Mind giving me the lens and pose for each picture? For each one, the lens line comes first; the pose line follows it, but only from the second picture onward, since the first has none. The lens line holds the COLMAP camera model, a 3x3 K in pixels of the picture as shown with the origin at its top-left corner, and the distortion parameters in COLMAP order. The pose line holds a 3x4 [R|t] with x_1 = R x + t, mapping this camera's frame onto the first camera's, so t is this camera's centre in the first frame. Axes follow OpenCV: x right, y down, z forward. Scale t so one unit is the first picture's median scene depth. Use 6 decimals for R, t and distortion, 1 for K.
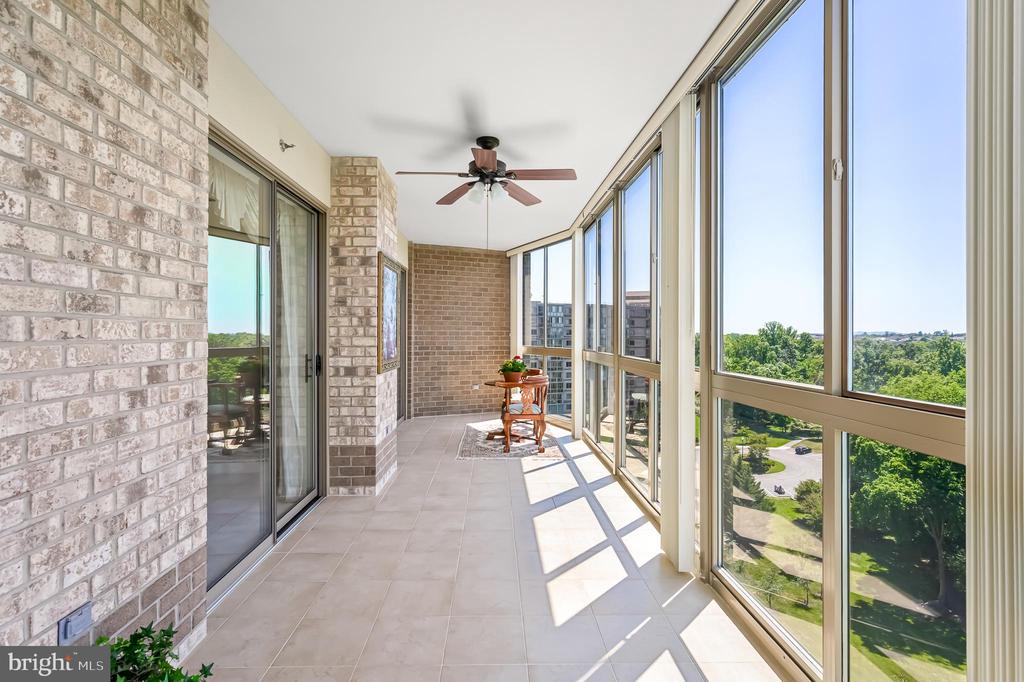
lens RADIAL K [[497.5, 0, 512.6], [0, 497.5, 342.5], [0, 0, 1]] dist [0.000856, 0.000165]
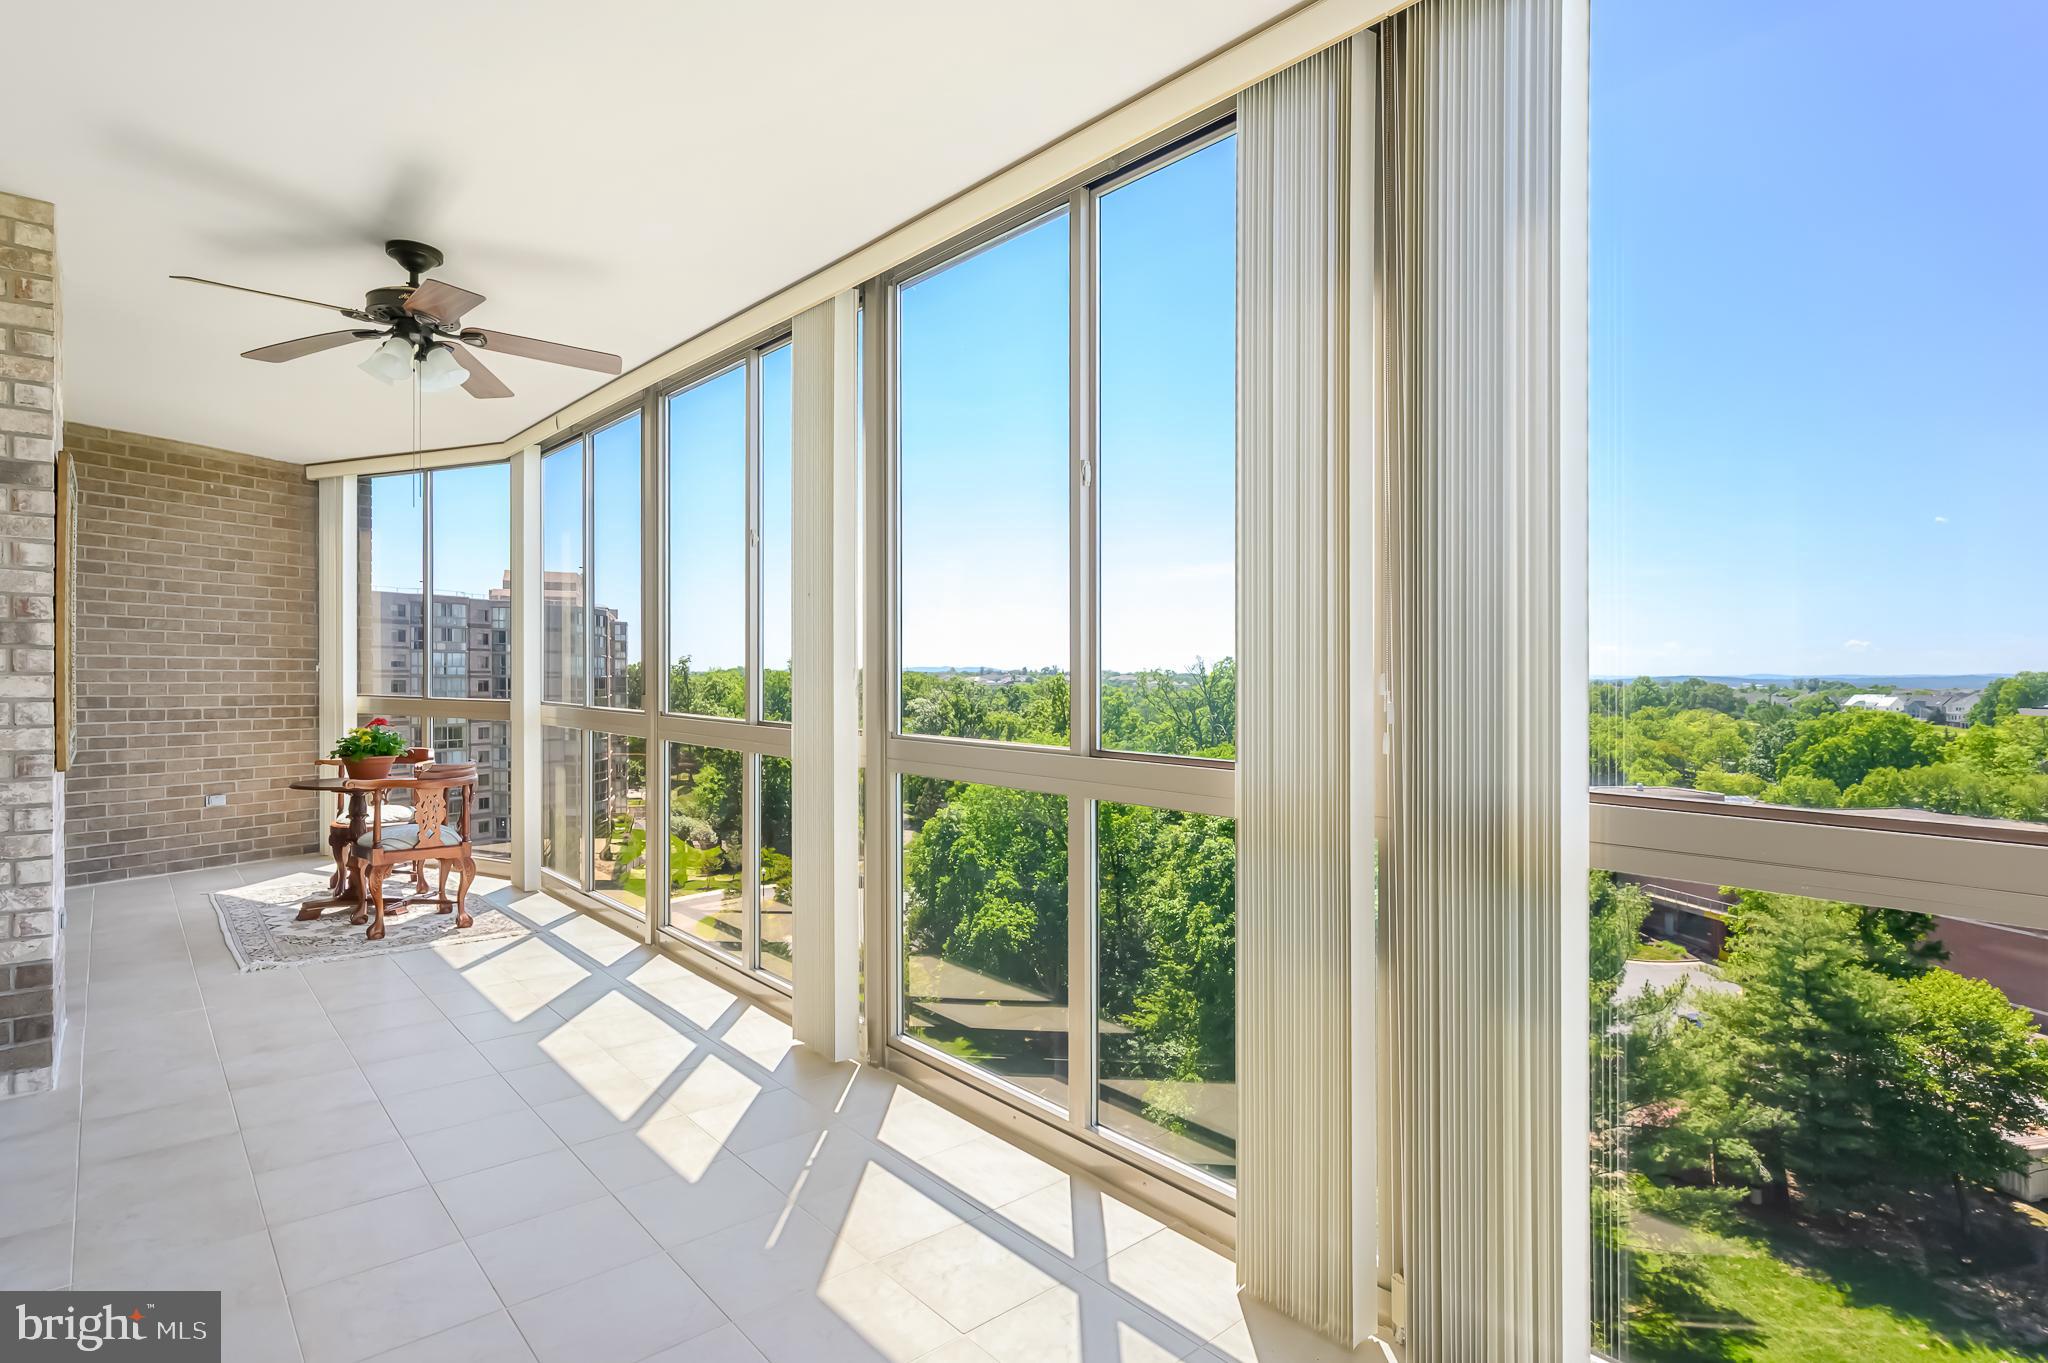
lens RADIAL K [[1026.6, 0, 1044.4], [0, 1026.6, 674.9], [0, 0, 1]] dist [-0.000313, 0.000055]
pose [[0.763001, 0.006076, 0.646369, -0.147791], [0.000390, 0.999951, -0.009860, -0.002179], [-0.646398, 0.007775, 0.762961, -0.067764]]
